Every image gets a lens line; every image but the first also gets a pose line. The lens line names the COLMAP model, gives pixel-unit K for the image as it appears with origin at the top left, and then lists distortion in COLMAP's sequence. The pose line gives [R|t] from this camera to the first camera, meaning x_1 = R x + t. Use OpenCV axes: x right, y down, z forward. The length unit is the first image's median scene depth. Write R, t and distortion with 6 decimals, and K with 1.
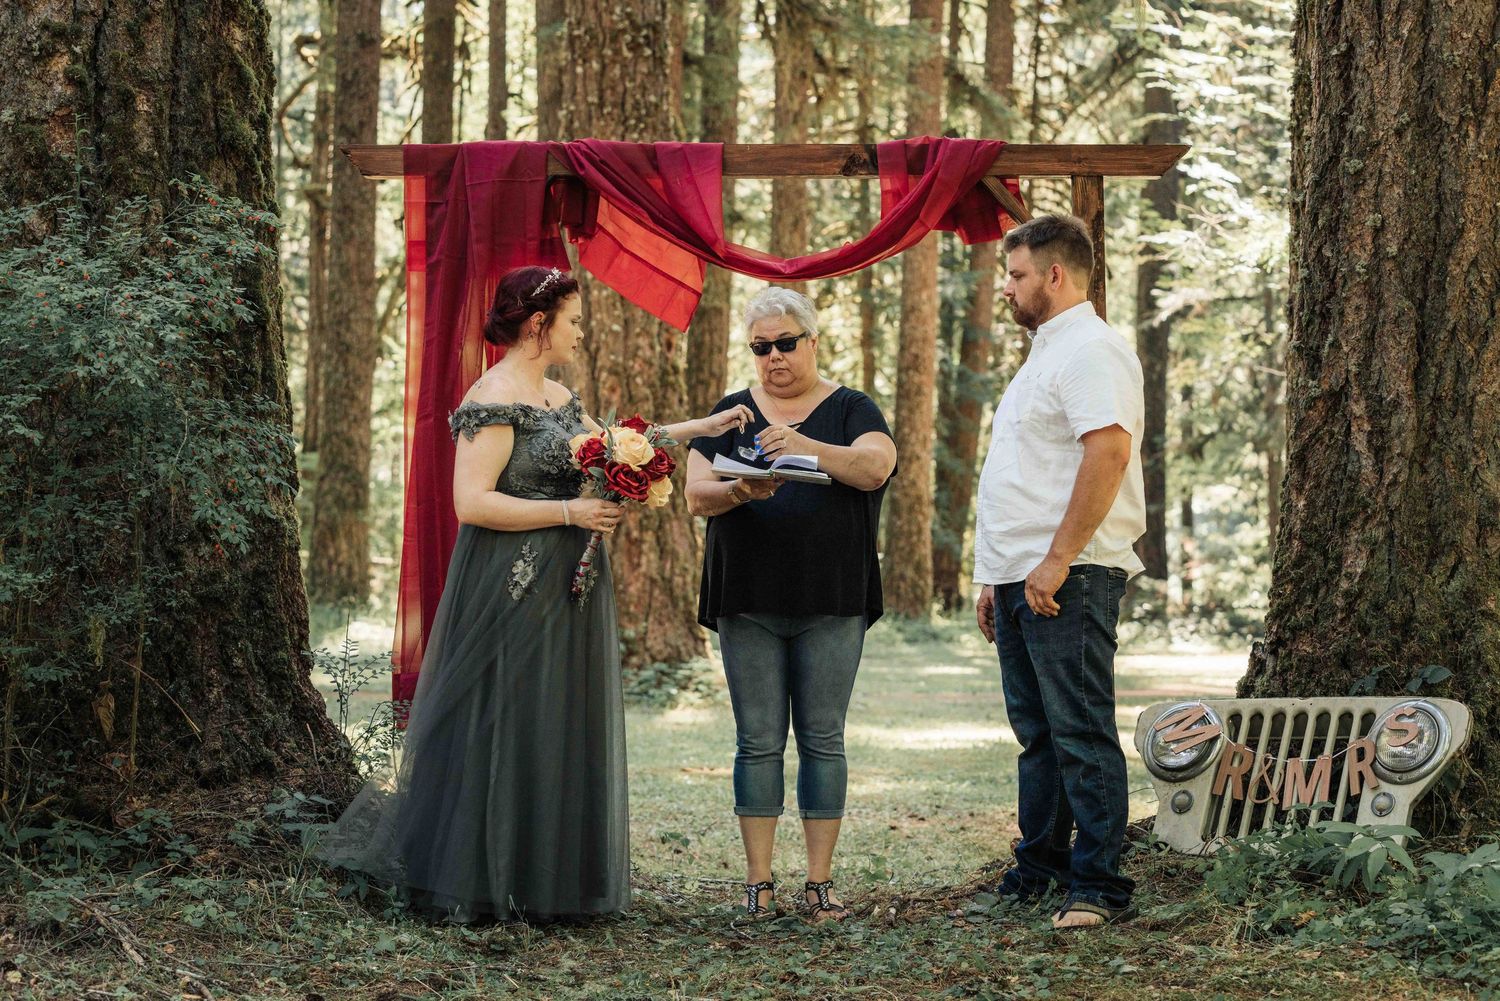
lens RADIAL K [[2943.0, 0, 779.1], [0, 2943.0, 509.6], [0, 0, 1]] dist [-0.034756, -0.199719]
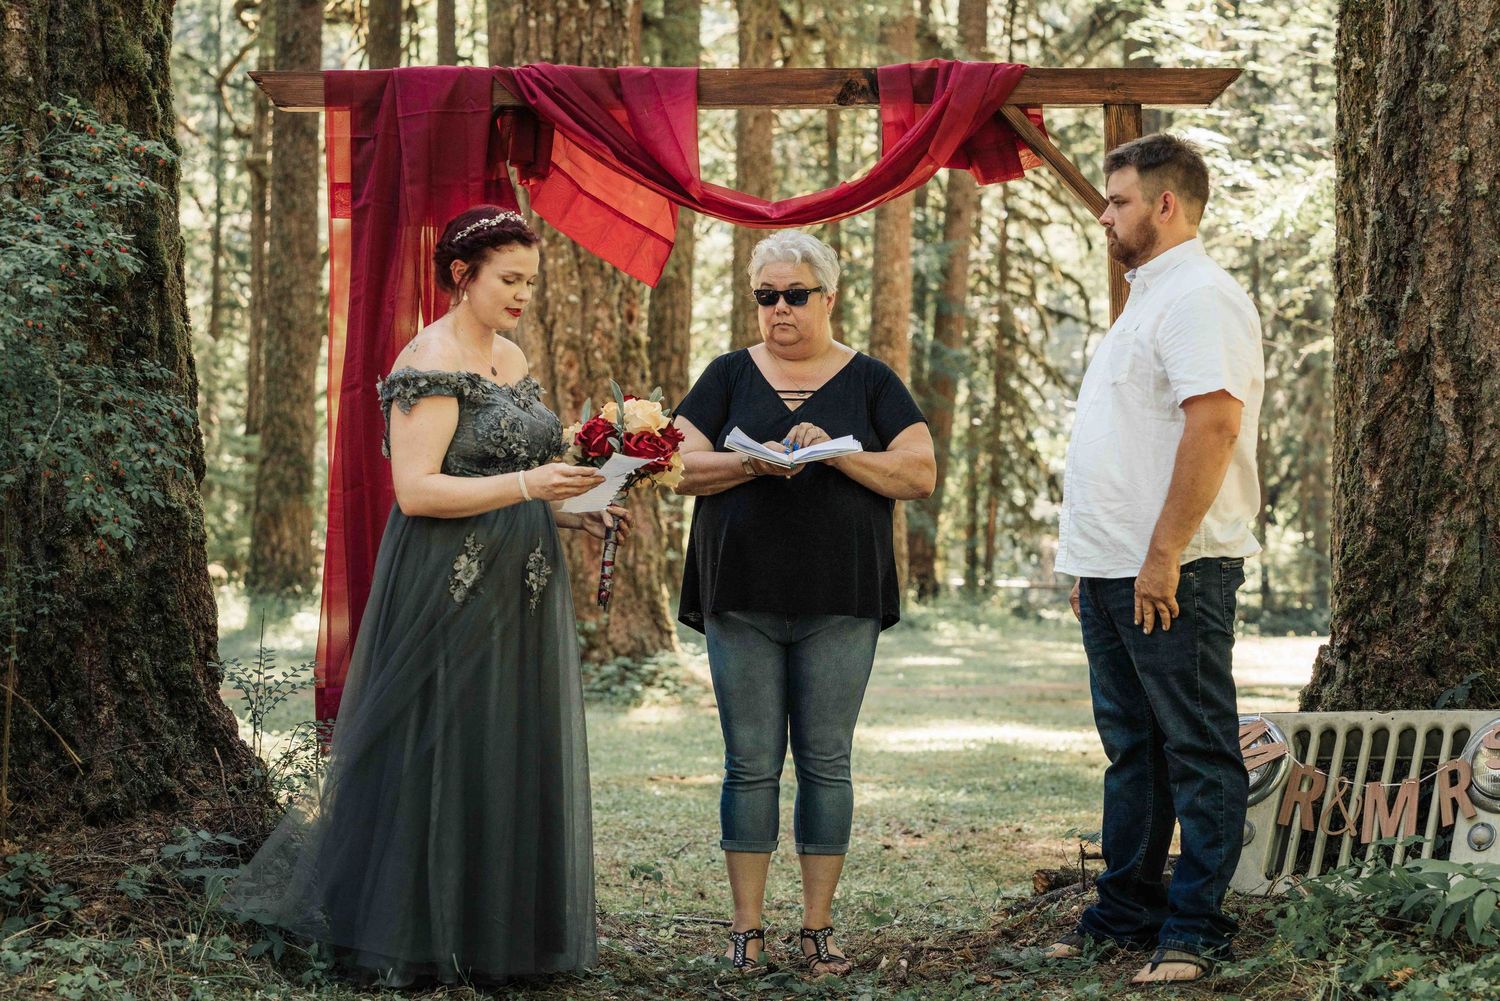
lens RADIAL K [[3028.6, 0, 799.1], [0, 3028.6, 499.1], [0, 0, 1]] dist [0.008786, -0.363760]
pose [[0.999803, -0.005734, 0.019007, -0.007742], [0.005688, 0.999981, 0.002496, -0.000784], [-0.019021, -0.002388, 0.999816, 0.120716]]
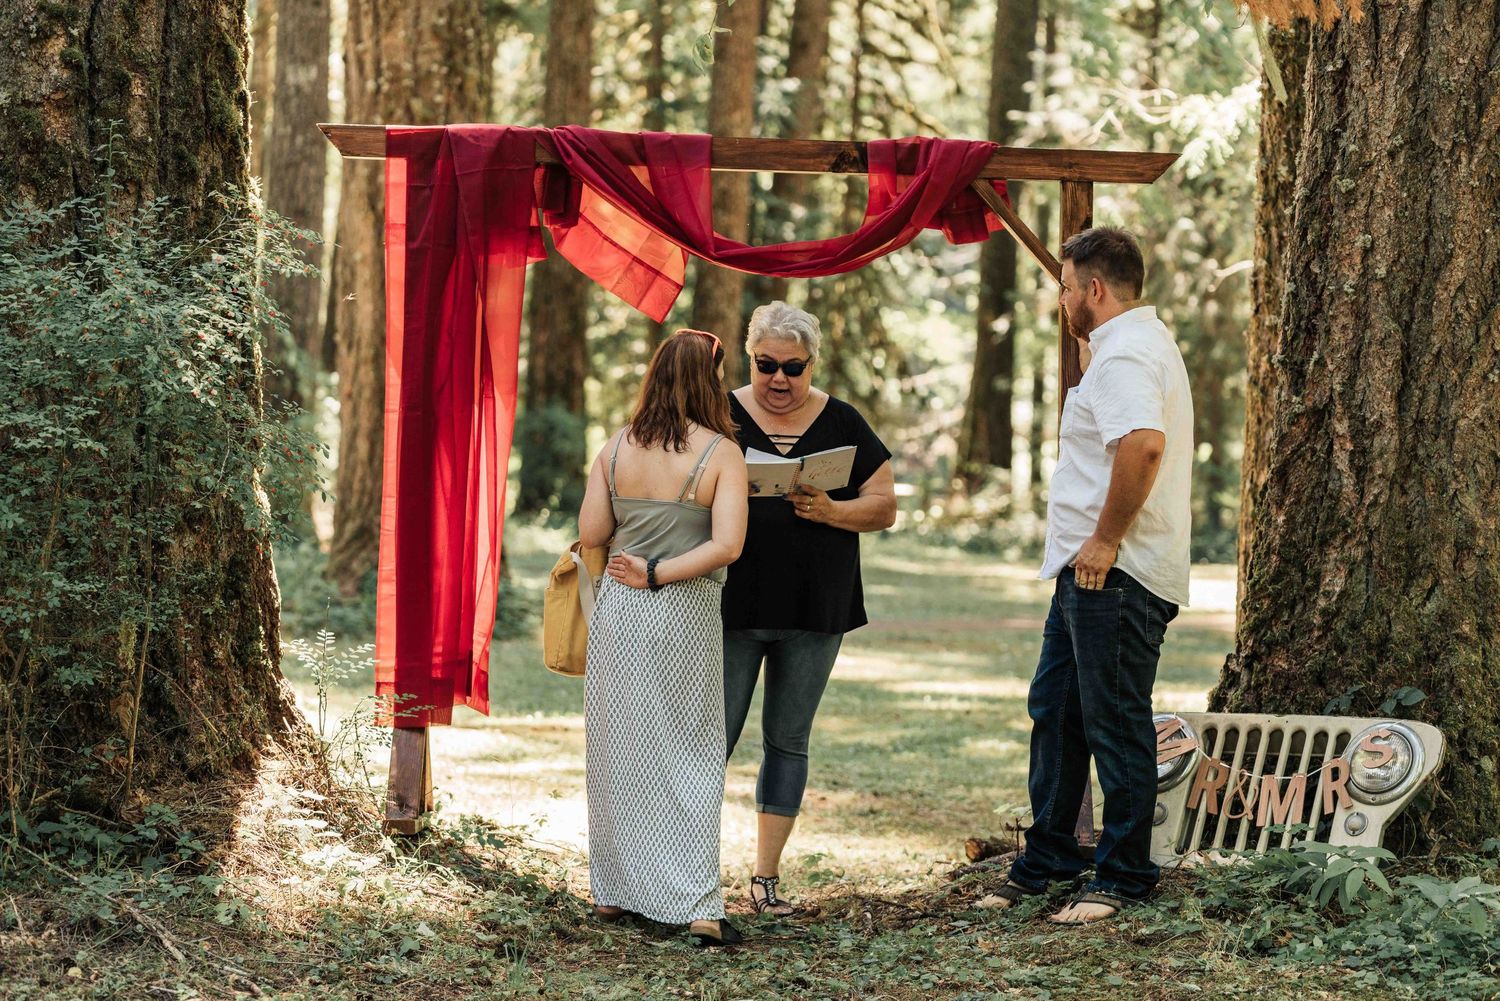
lens RADIAL K [[3822.3, 0, 721.1], [0, 3822.3, 504.2], [0, 0, 1]] dist [-0.024412, -0.482975]
pose [[0.997745, 0.026554, 0.061640, -0.094892], [-0.029153, 0.998706, 0.041659, -0.056799], [-0.060454, -0.043363, 0.997229, -0.292397]]
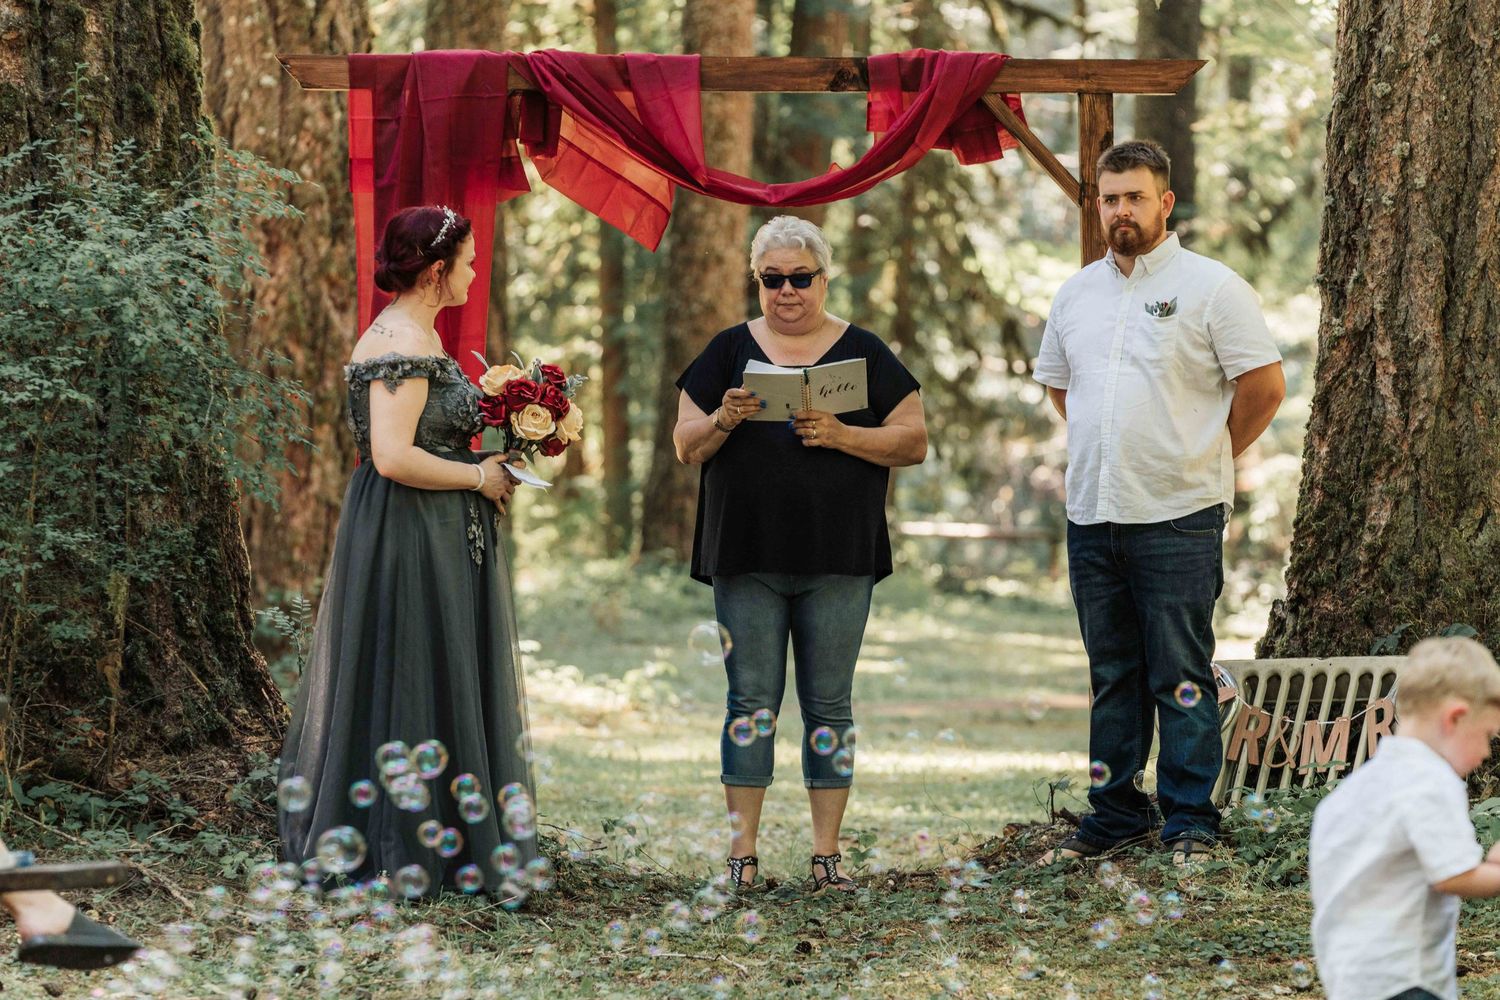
lens RADIAL K [[6907.4, 0, 750.0], [0, 6907.4, 500.0], [0, 0, 1]] dist [-0.014678, 12.836337]
pose [[0.997852, -0.000641, 0.065502, -0.149659], [-0.001150, 0.999626, 0.027310, -0.046790], [-0.065495, -0.027327, 0.997479, -1.192924]]
